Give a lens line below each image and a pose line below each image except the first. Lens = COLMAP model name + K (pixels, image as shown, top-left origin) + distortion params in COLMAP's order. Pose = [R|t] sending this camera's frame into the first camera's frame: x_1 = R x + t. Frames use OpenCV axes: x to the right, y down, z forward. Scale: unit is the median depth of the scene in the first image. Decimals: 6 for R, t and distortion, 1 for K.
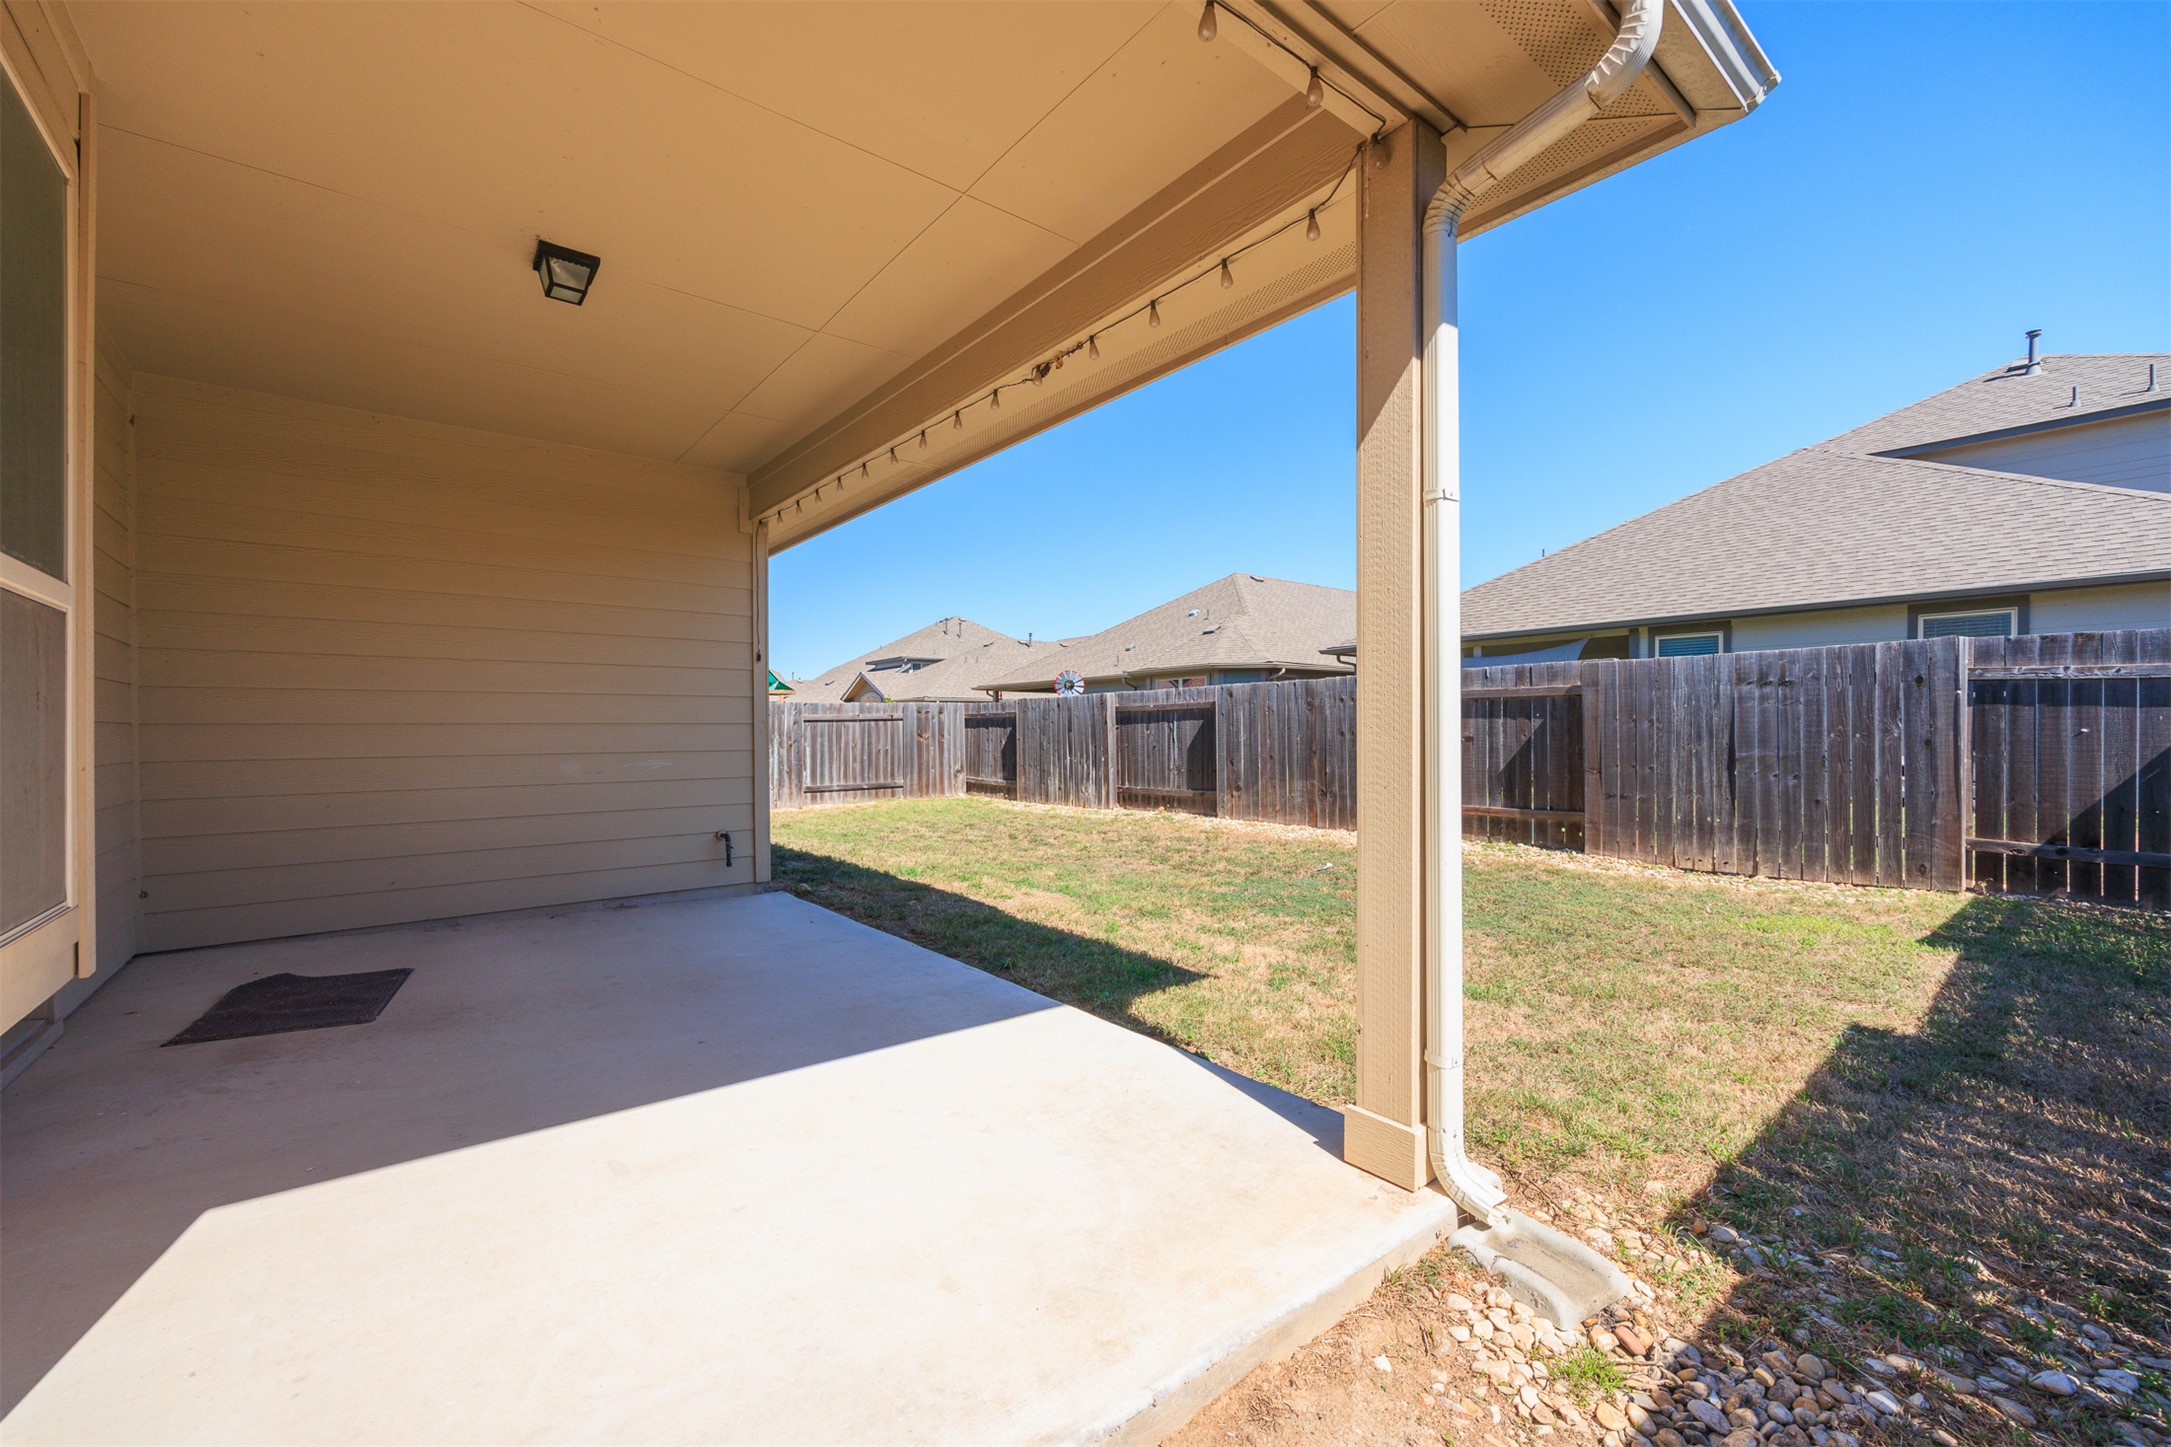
lens RADIAL K [[883.4, 0, 1081.3], [0, 883.4, 717.8], [0, 0, 1]] dist [0.002288, -0.001243]
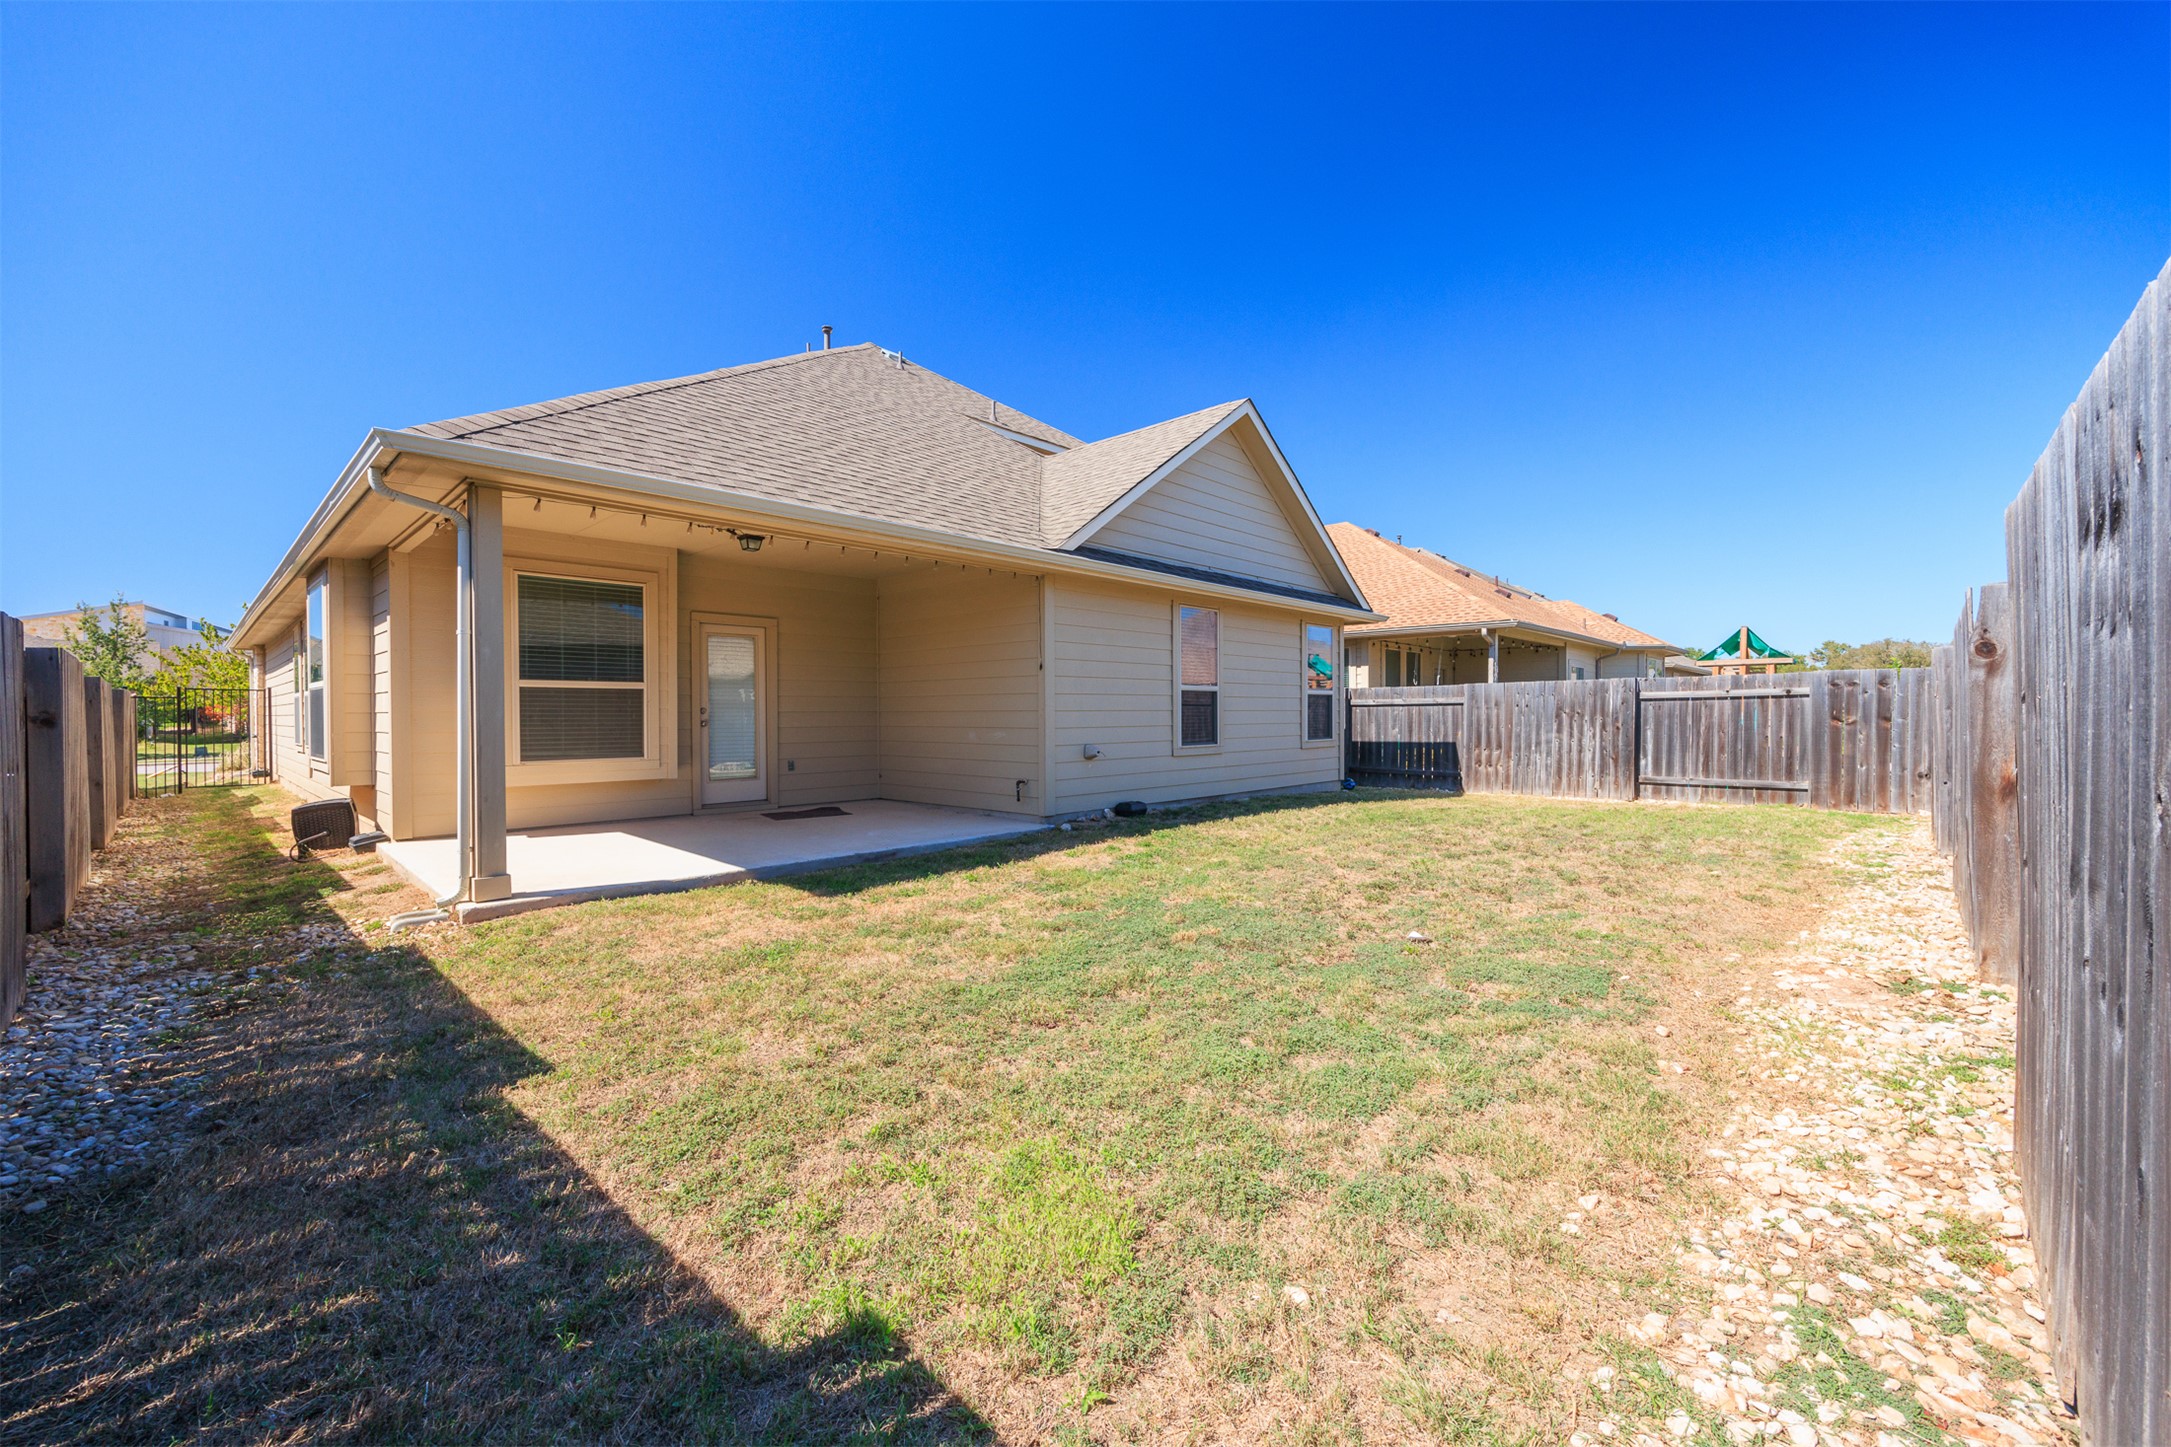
lens RADIAL K [[883.4, 0, 1081.3], [0, 883.4, 717.8], [0, 0, 1]] dist [0.002288, -0.001243]
pose [[0.137350, 0.007272, -0.990496, 0.434660], [0.017968, 0.999790, 0.009832, 0.001975], [0.990360, -0.019148, 0.137190, 0.314591]]
